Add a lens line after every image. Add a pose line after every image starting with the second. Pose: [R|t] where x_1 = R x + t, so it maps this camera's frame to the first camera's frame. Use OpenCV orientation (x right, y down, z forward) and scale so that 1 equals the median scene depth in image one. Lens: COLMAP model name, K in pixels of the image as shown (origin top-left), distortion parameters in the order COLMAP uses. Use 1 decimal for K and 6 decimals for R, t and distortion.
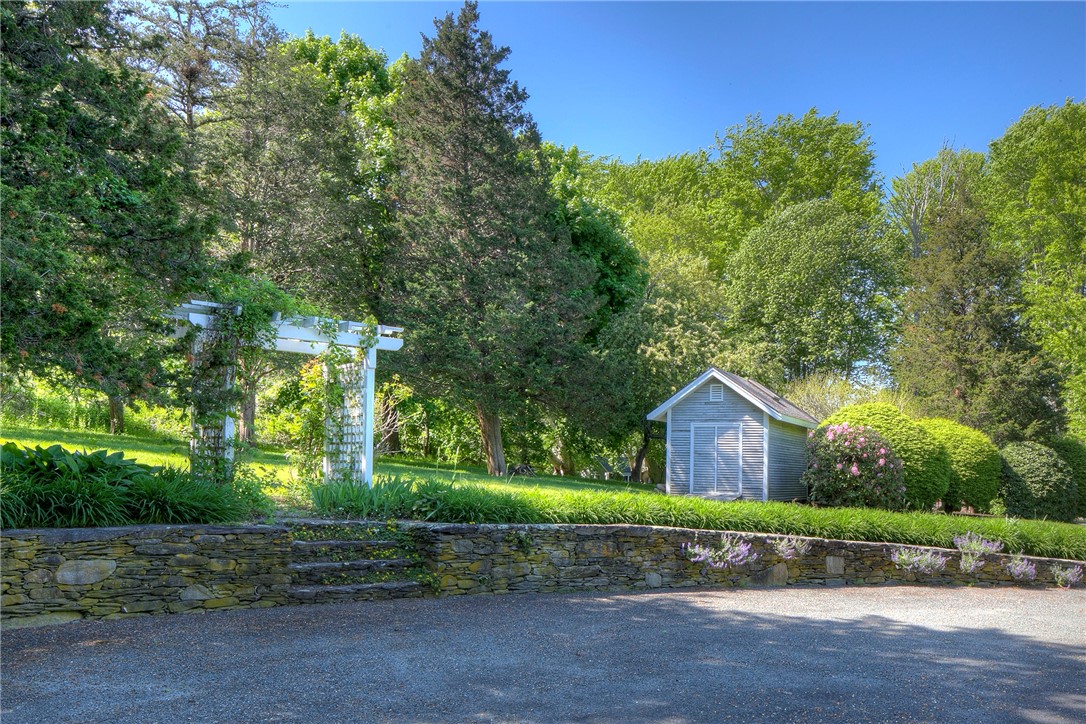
lens RADIAL K [[947.7, 0, 542.9], [0, 947.7, 404.8], [0, 0, 1]] dist [-0.000695, -0.001859]
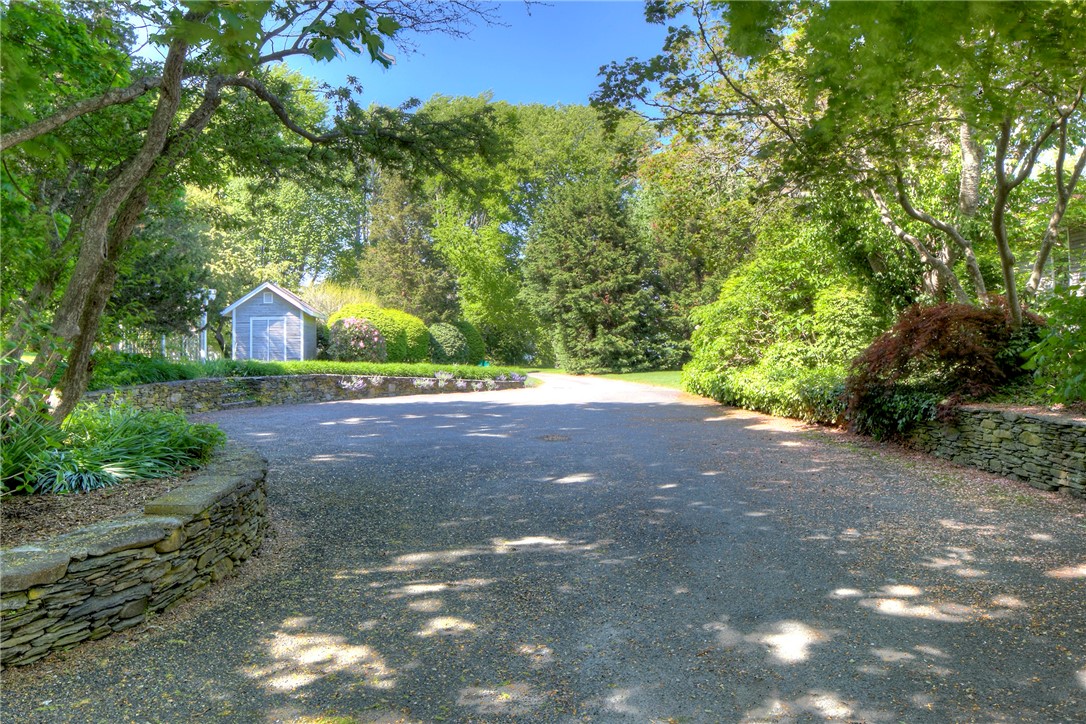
lens RADIAL K [[947.7, 0, 542.9], [0, 947.7, 404.8], [0, 0, 1]] dist [-0.000695, -0.001859]
pose [[0.816337, -0.077691, 0.572326, -0.348807], [-0.001033, 0.990714, 0.135959, -0.050512], [-0.577574, -0.111580, 0.808677, -0.527746]]
